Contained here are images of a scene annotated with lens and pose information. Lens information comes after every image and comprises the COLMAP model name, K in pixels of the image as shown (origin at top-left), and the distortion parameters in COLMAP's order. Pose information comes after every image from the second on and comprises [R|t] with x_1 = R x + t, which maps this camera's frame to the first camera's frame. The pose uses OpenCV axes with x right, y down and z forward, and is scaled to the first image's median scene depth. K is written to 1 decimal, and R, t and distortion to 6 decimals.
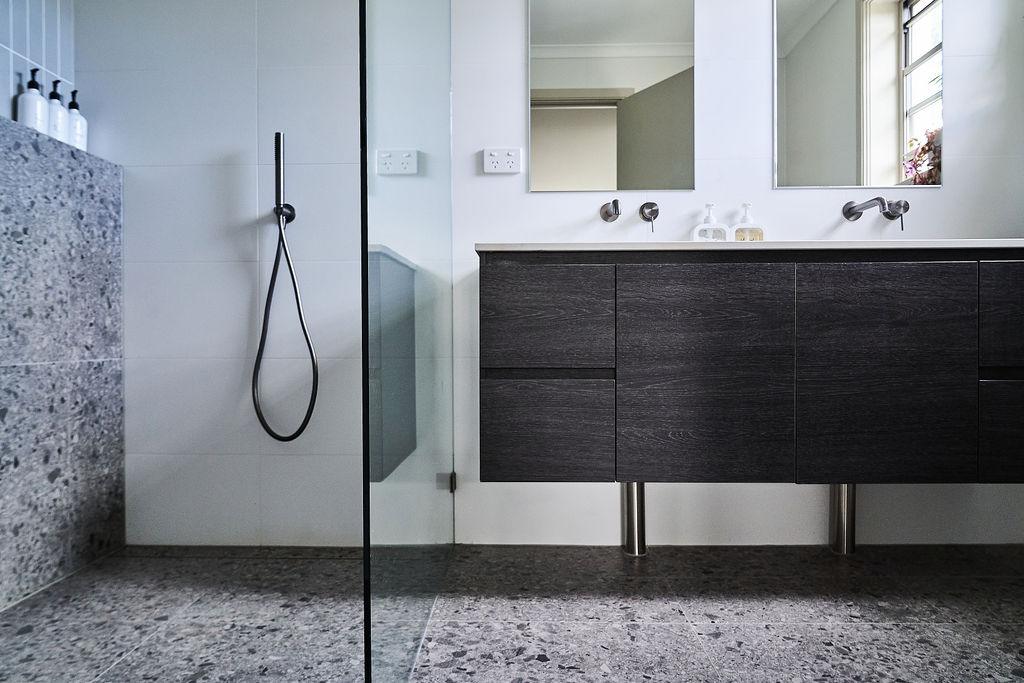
lens RADIAL K [[702.0, 0, 502.1], [0, 702.0, 343.5], [0, 0, 1]] dist [-0.007296, -0.000845]
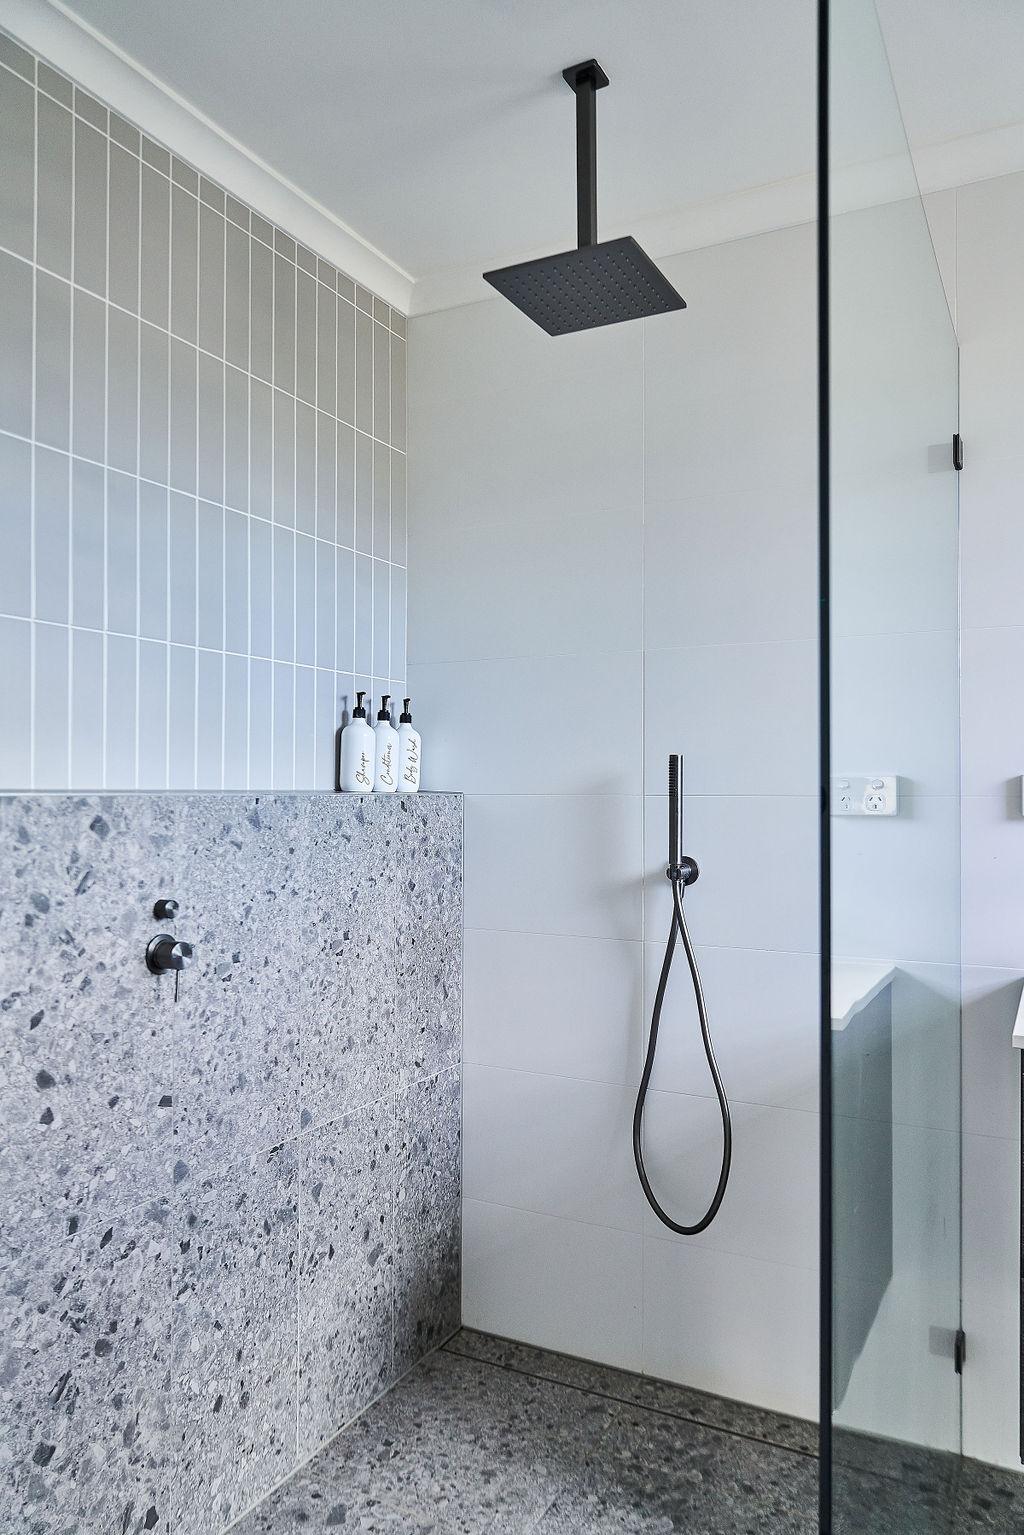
lens RADIAL K [[1052.3, 0, 519.3], [0, 1052.3, 781.9], [0, 0, 1]] dist [-0.007296, -0.000845]
pose [[0.901261, 0.001403, -0.433275, -0.026672], [-0.010746, 0.999760, -0.019115, -0.278100], [0.433144, 0.021884, 0.901059, 0.059585]]
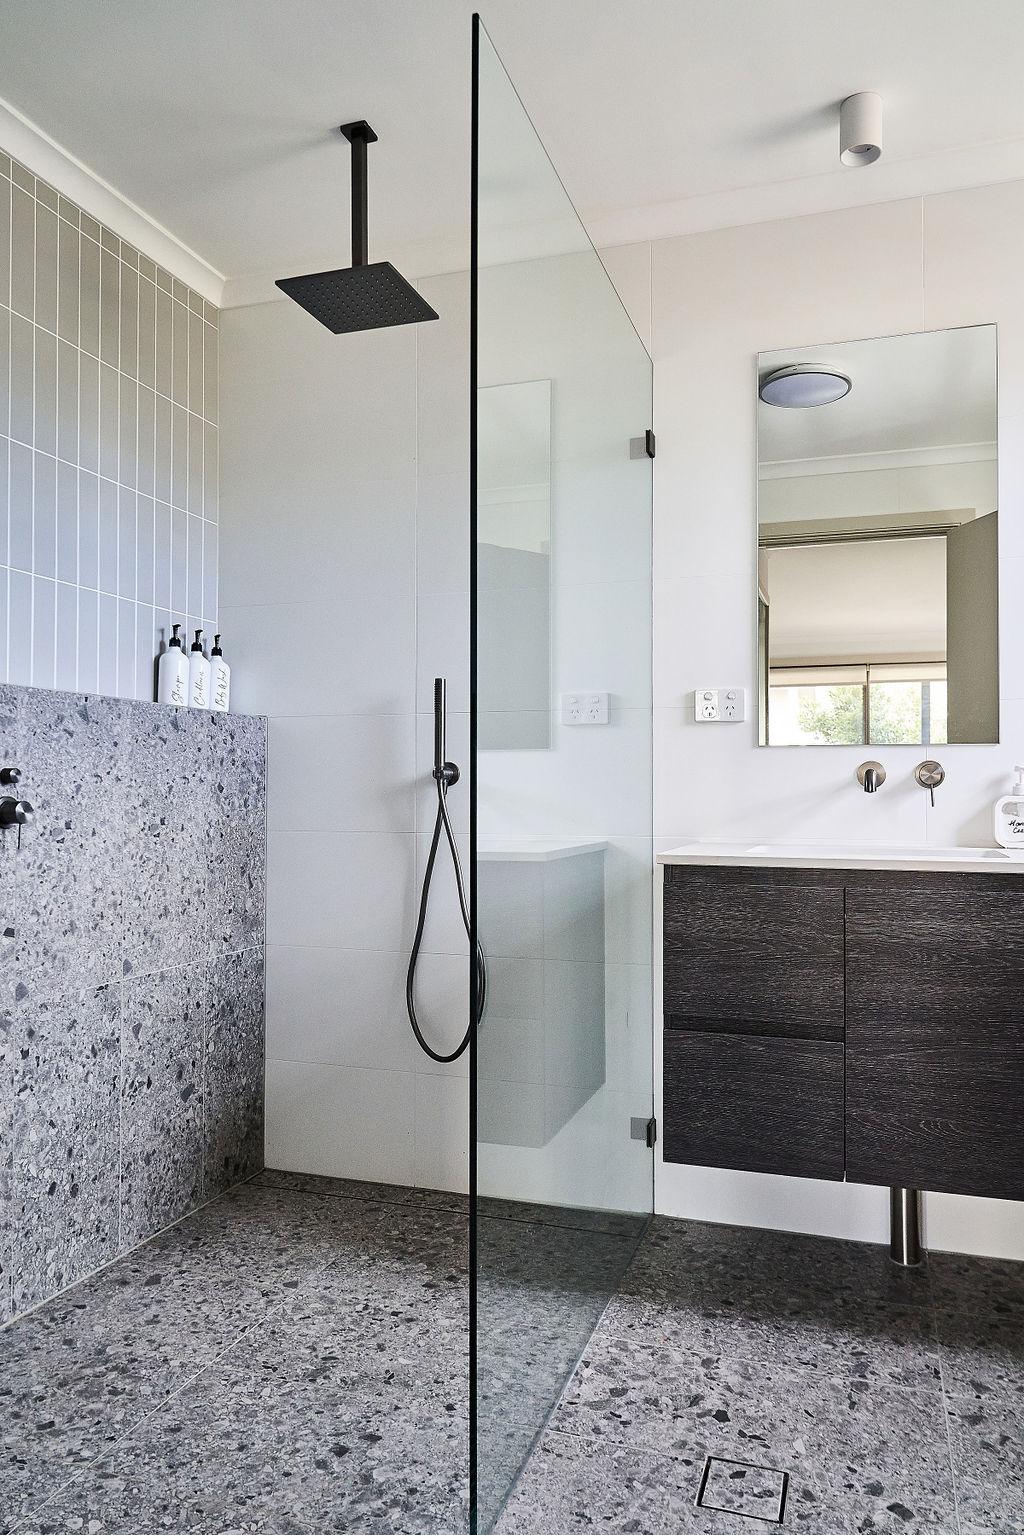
lens RADIAL K [[1052.3, 0, 519.7], [0, 1052.3, 784.2], [0, 0, 1]] dist [-0.007296, -0.000845]
pose [[0.958765, 0.002784, -0.284187, 0.126500], [-0.009195, 0.999732, -0.021230, -0.167619], [0.284052, 0.022968, 0.958534, -0.146889]]
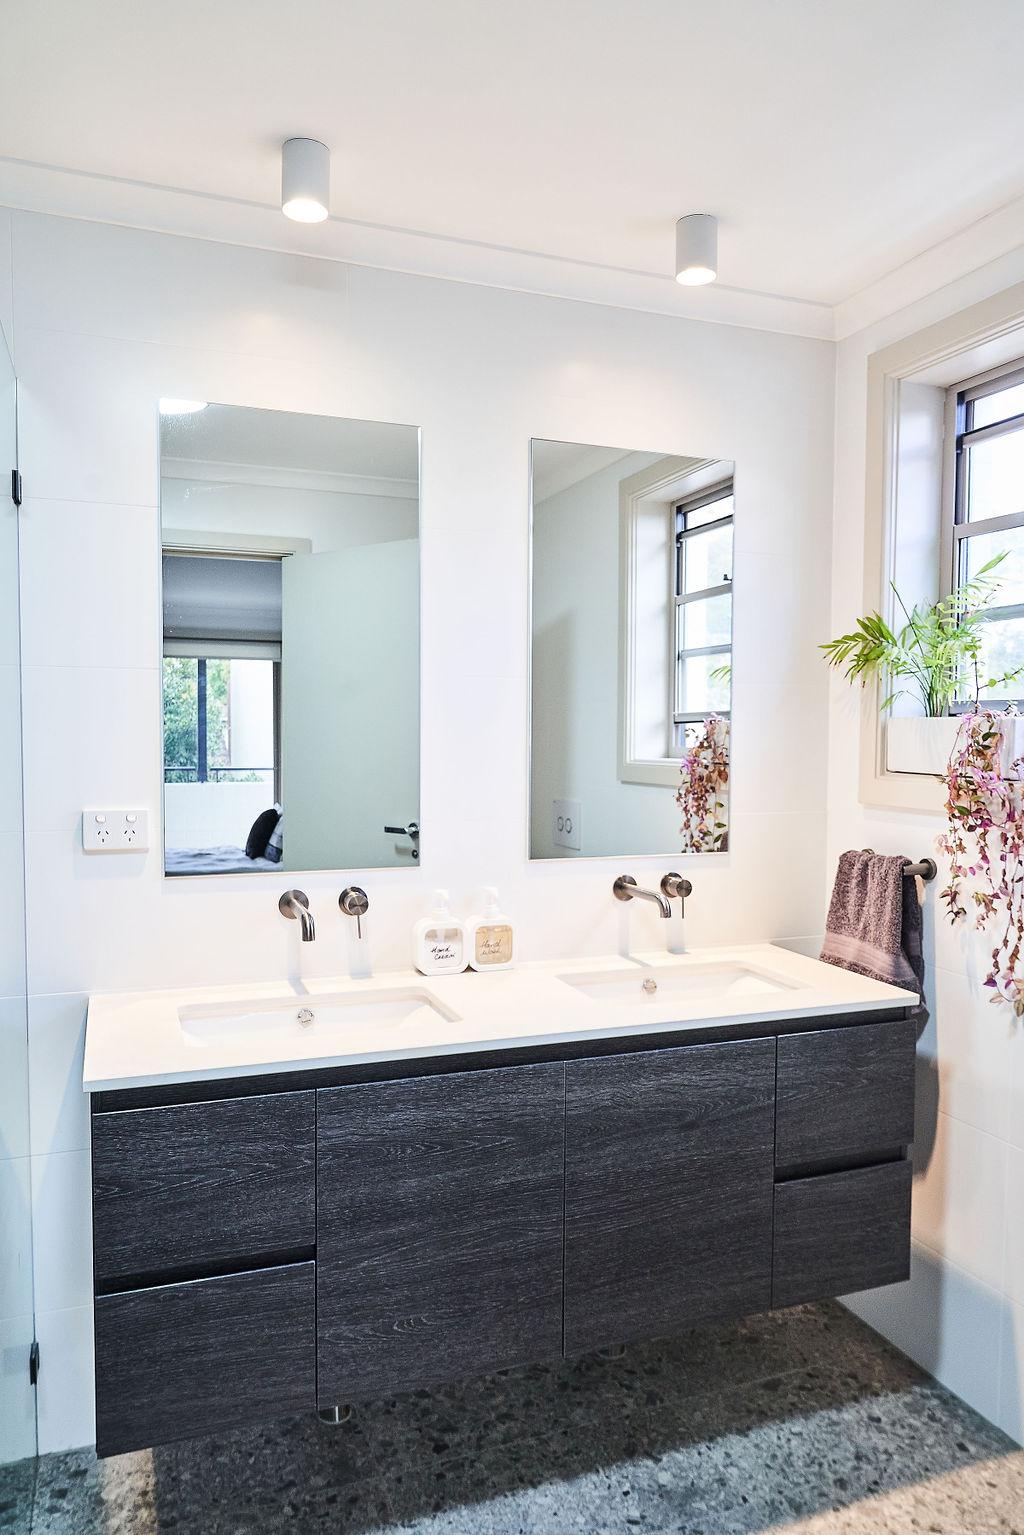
lens RADIAL K [[1052.3, 0, 506.5], [0, 1052.3, 778.7], [0, 0, 1]] dist [-0.007296, -0.000845]
pose [[0.923168, -0.010072, 0.384264, -0.040539], [-0.004645, 0.999291, 0.037352, -0.375513], [-0.384368, -0.036267, 0.922467, 0.033144]]
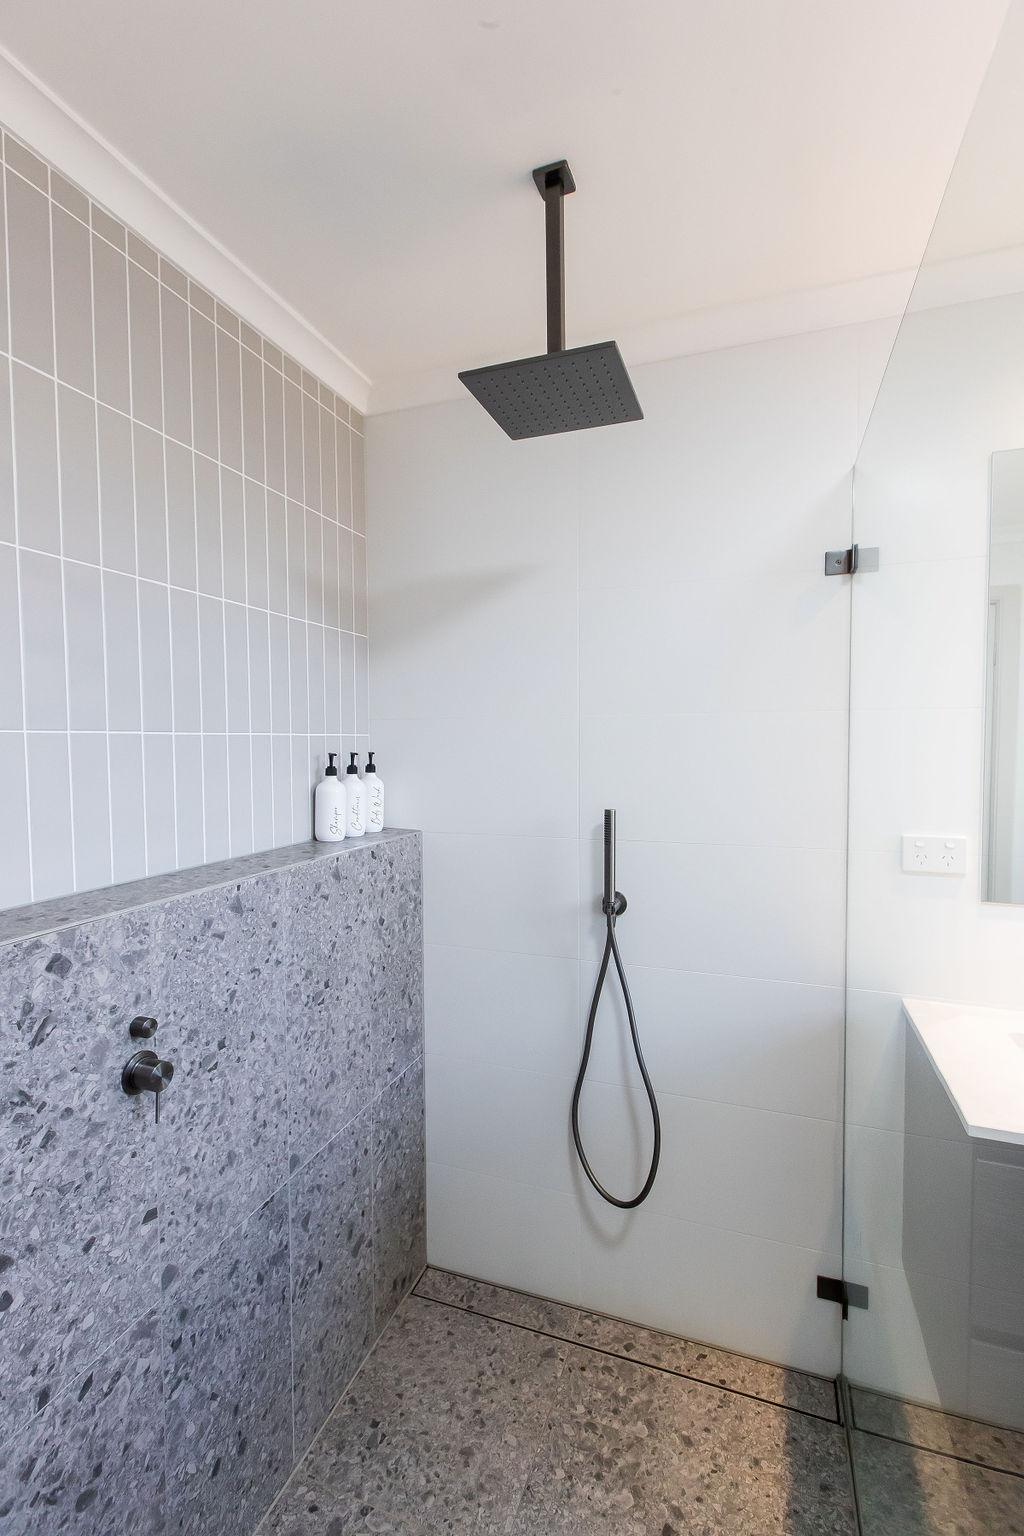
lens RADIAL K [[681.1, 0, 511.6], [0, 681.1, 770.5], [0, 0, 1]] dist [0.001189, -0.000755]
pose [[0.950293, 0.008656, -0.311236, -0.204832], [0.001227, 0.999502, 0.031543, -0.400055], [0.311354, -0.030357, 0.949809, 0.282205]]
